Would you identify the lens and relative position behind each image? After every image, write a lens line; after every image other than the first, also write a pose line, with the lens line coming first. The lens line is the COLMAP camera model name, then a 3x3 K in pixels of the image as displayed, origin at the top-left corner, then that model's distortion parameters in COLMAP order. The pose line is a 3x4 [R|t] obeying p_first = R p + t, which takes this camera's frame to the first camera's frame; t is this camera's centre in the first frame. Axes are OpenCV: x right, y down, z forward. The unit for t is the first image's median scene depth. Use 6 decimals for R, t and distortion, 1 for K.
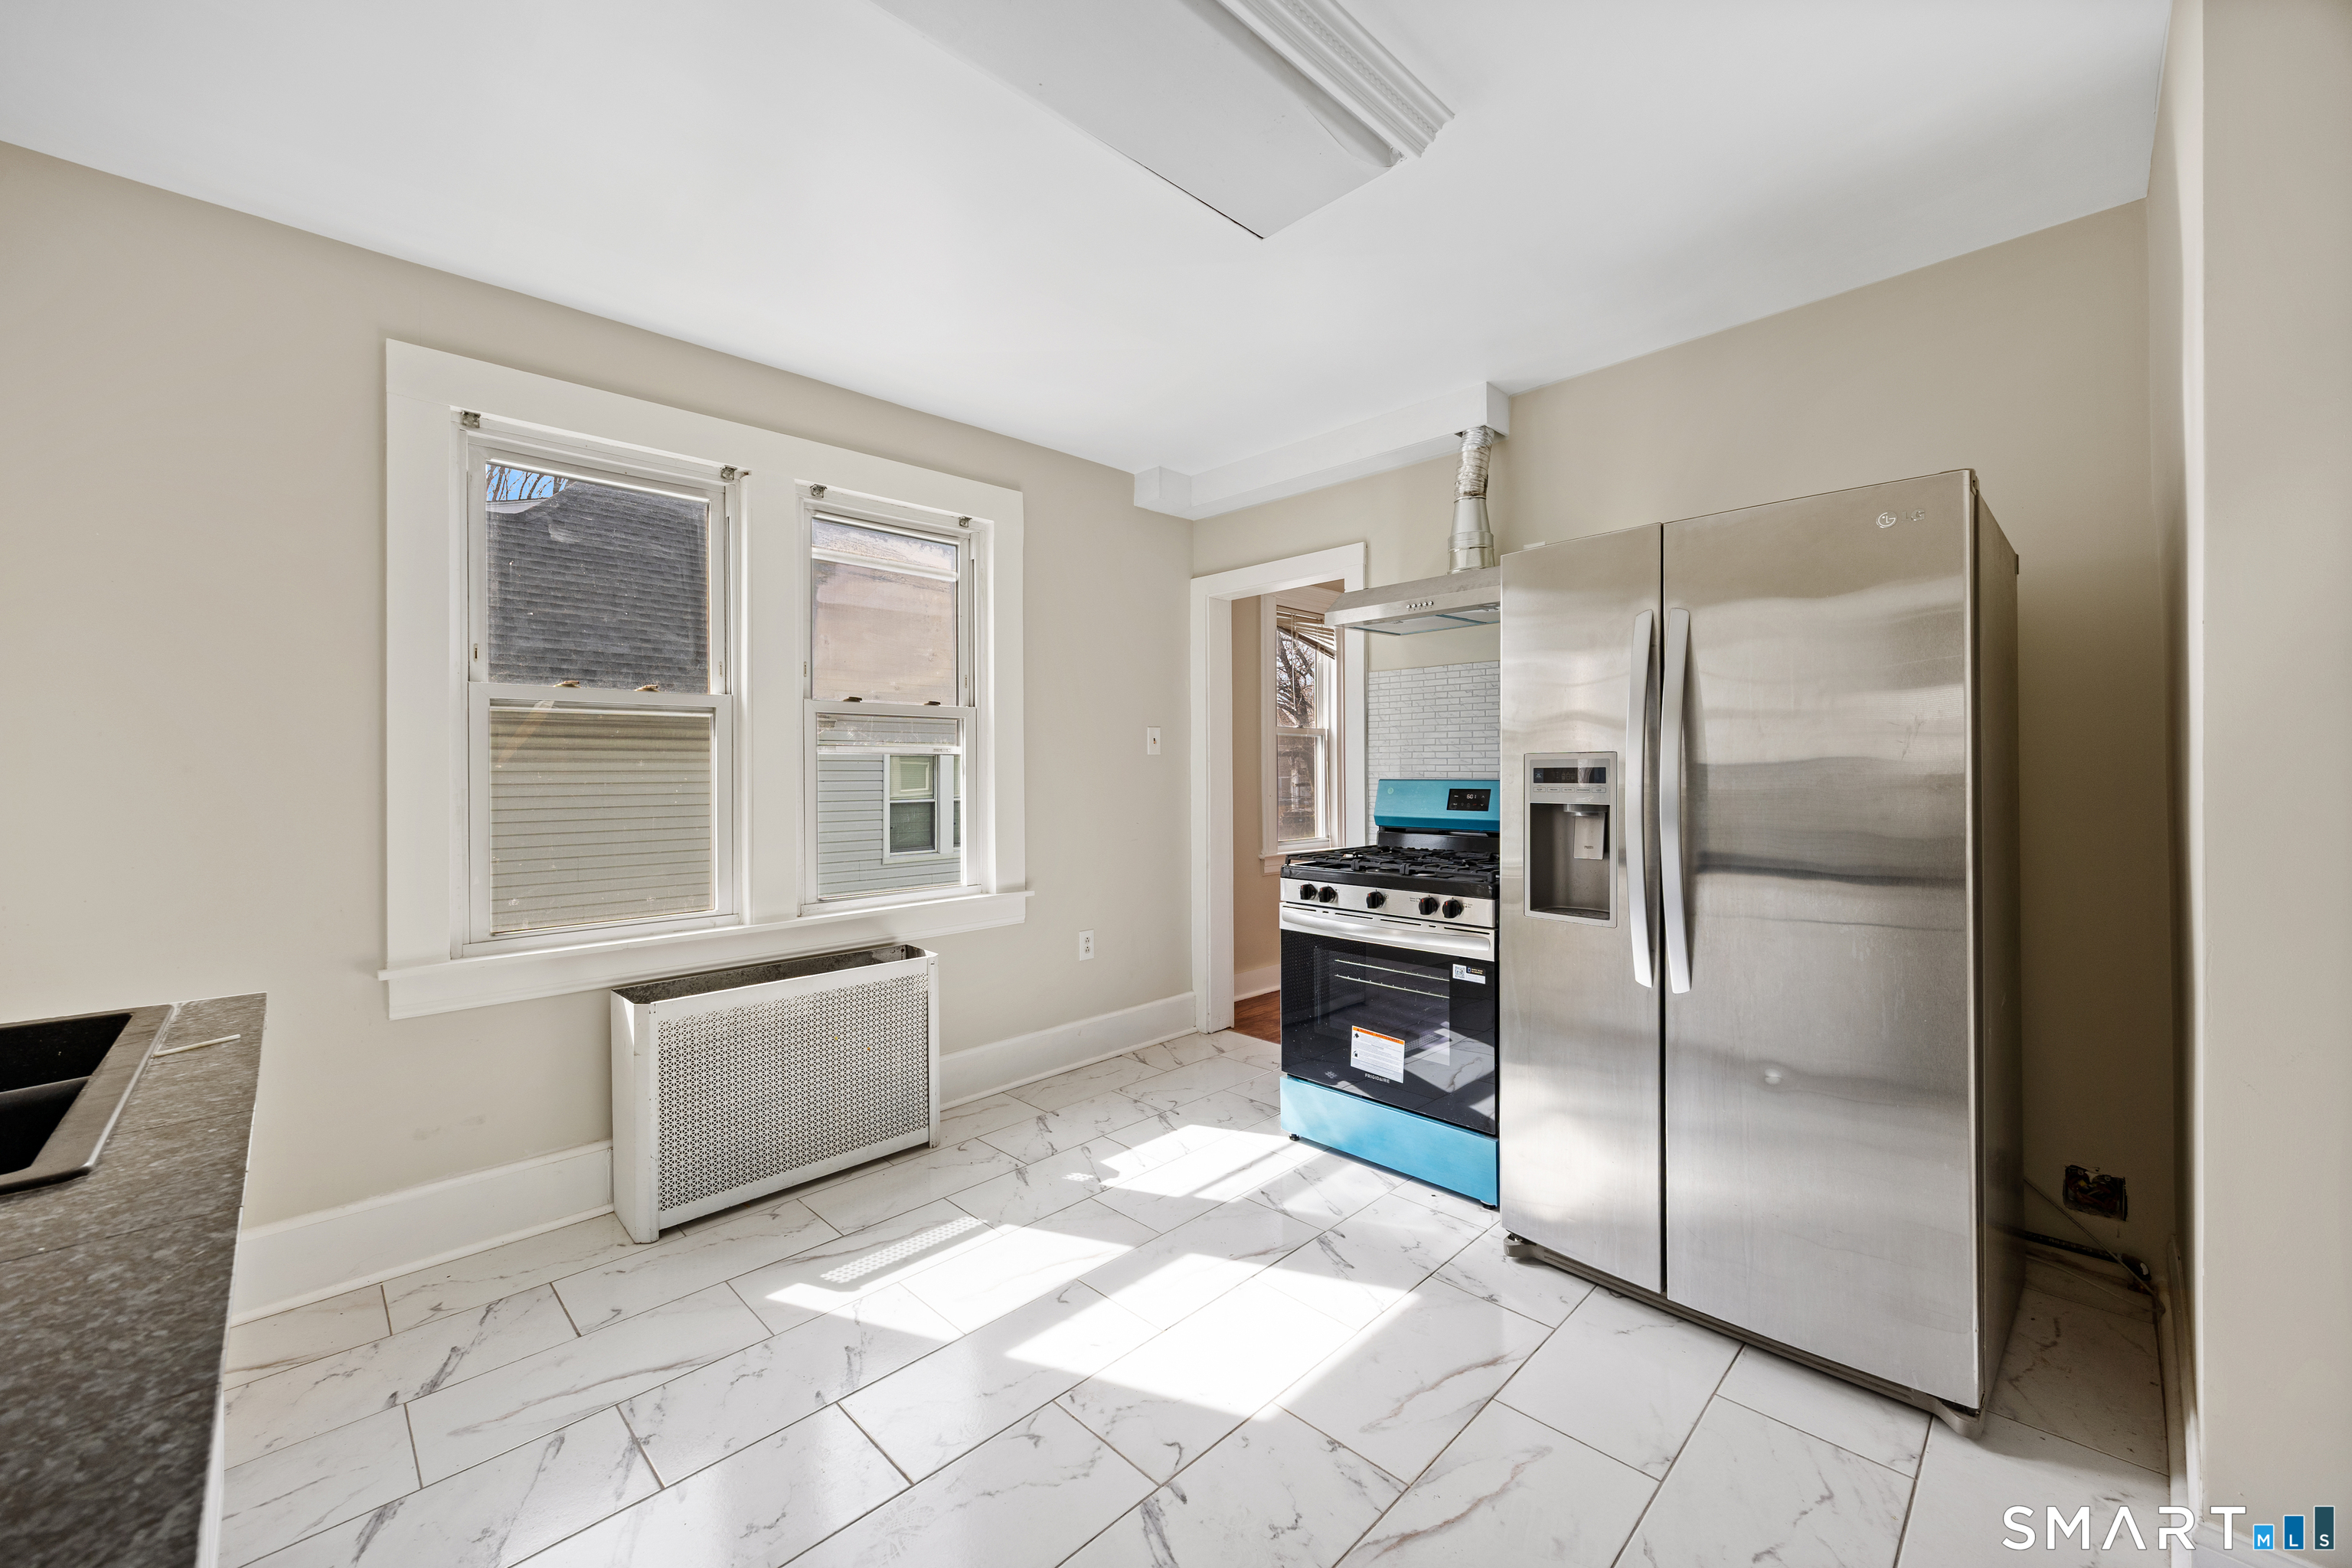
lens RADIAL K [[906.7, 0, 1172.5], [0, 906.7, 780.4], [0, 0, 1]] dist [0.000816, 0.000076]
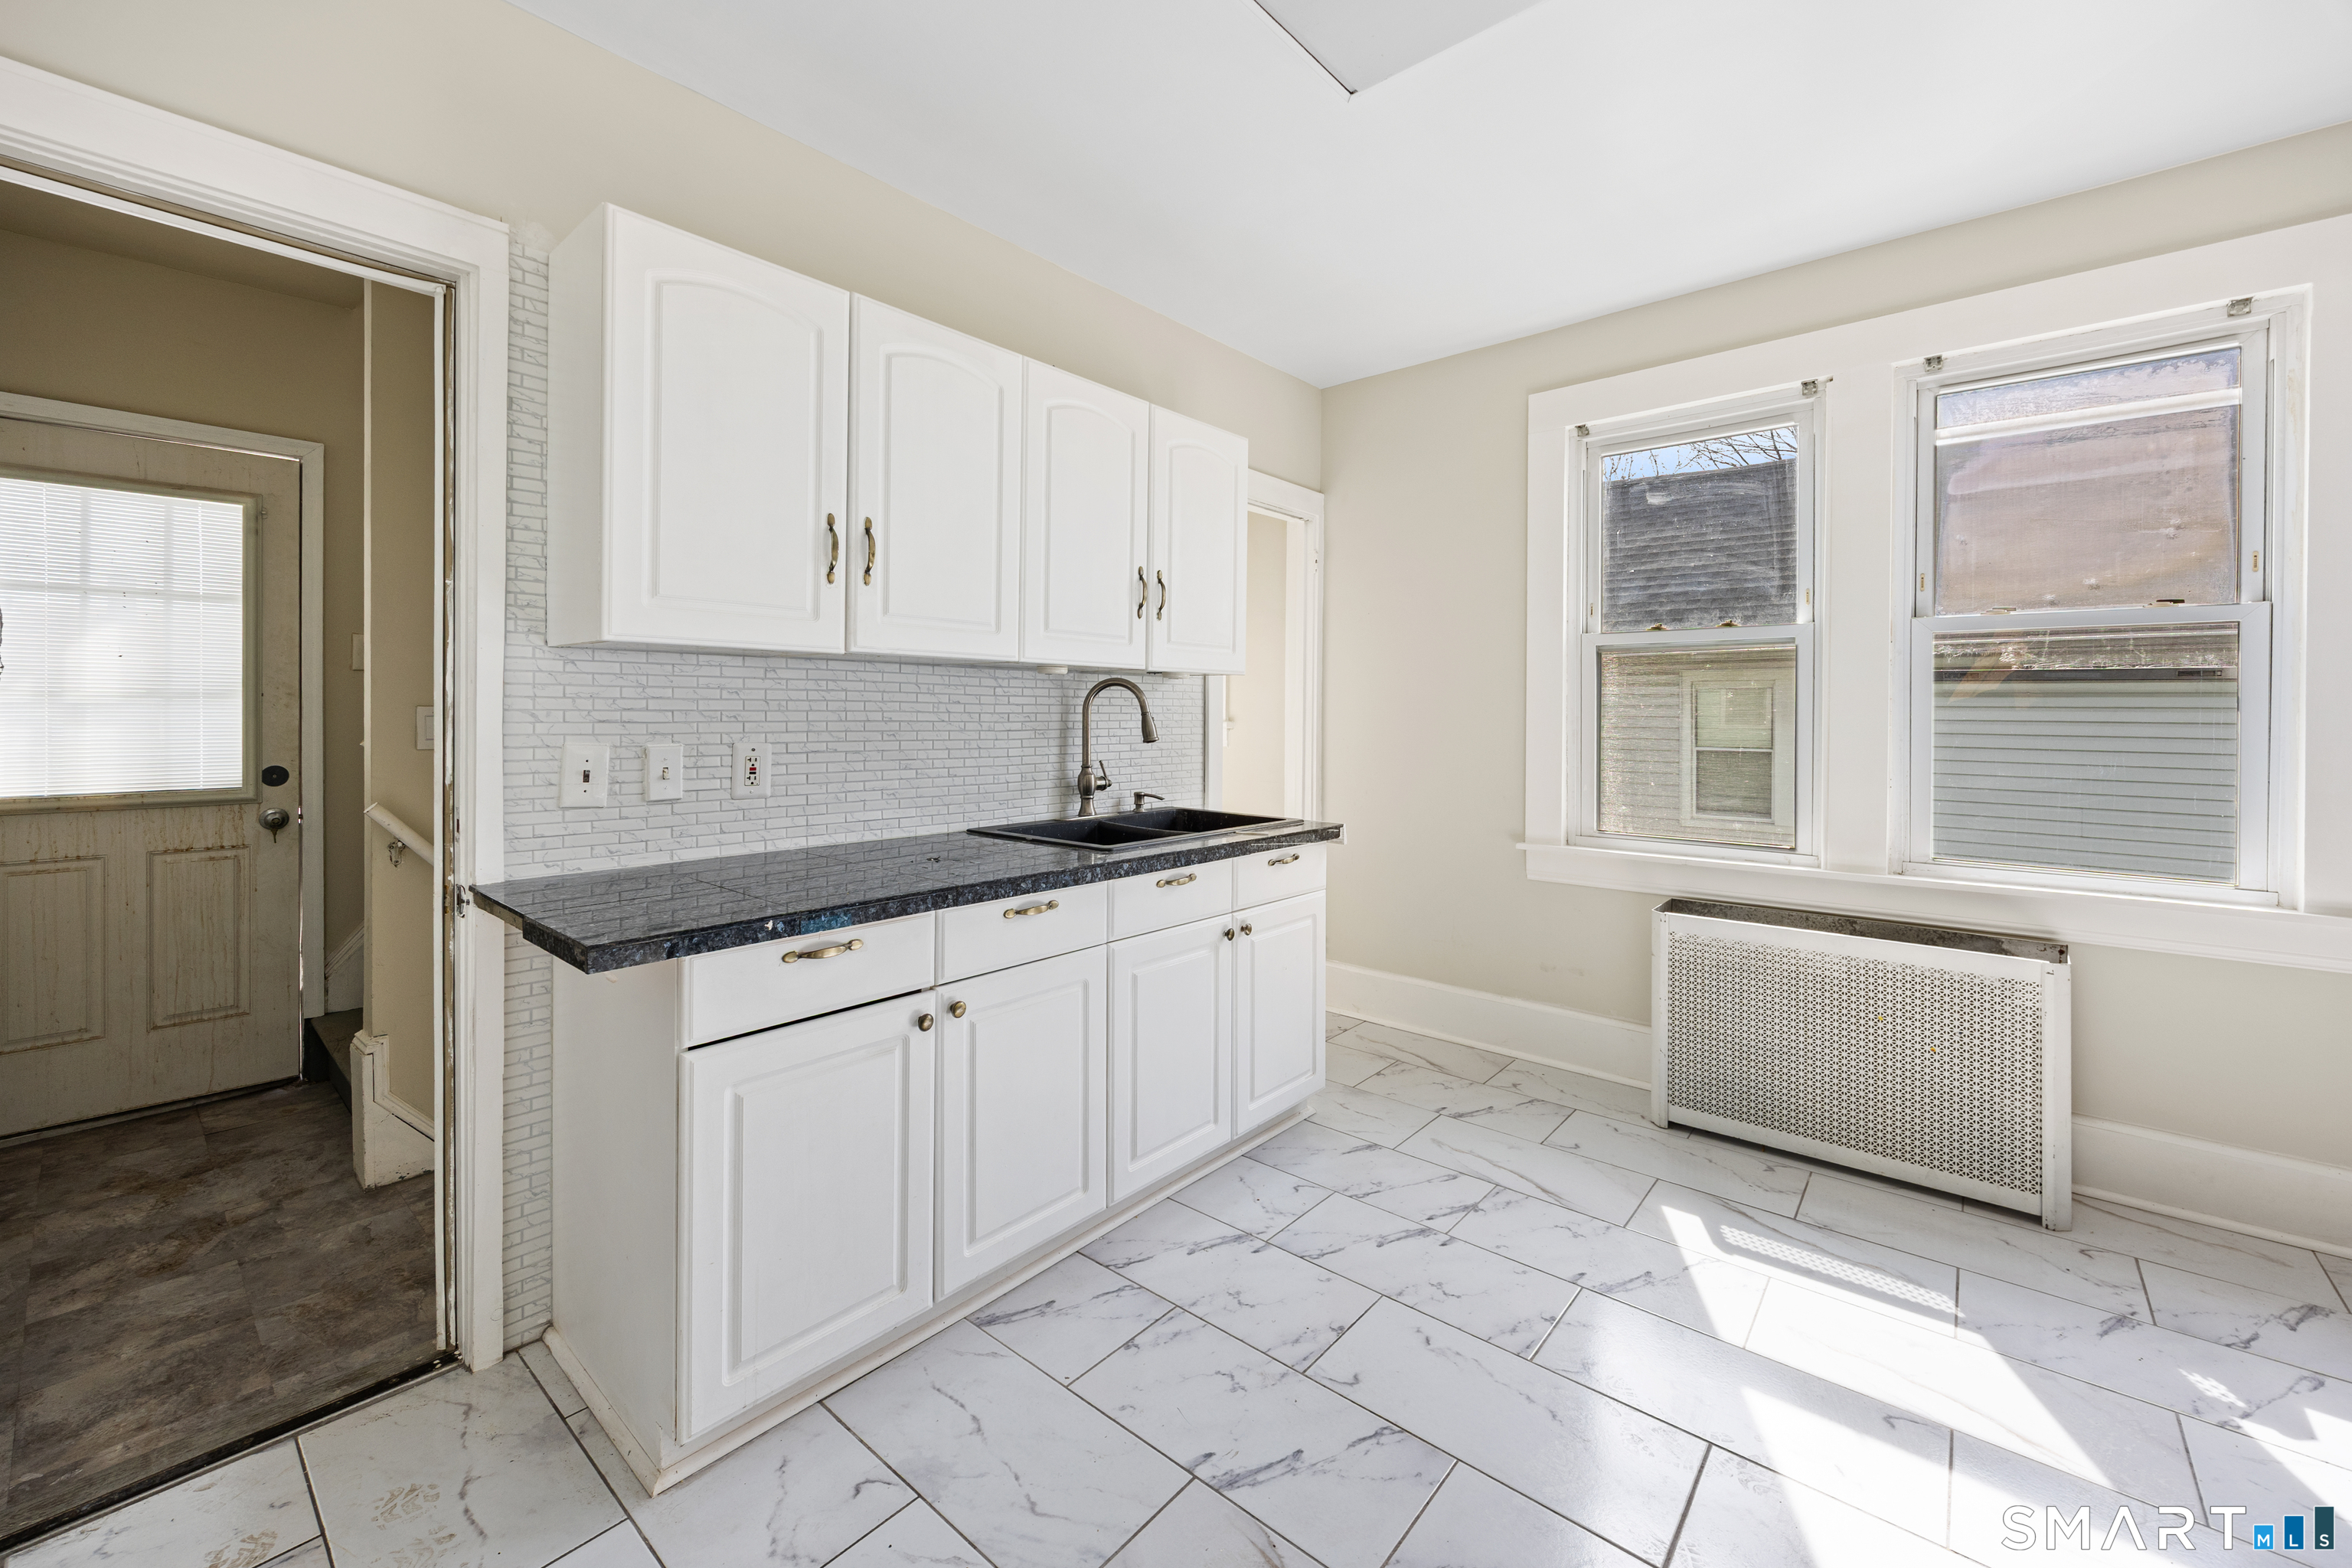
lens RADIAL K [[944.8, 0, 1172.5], [0, 944.8, 724.3], [0, 0, 1]] dist [0.000304, 0.000209]
pose [[0.083928, 0.031255, -0.995982, 0.495577], [-0.008023, 0.999497, 0.030689, -0.015474], [0.996440, 0.005415, 0.084136, 0.290027]]
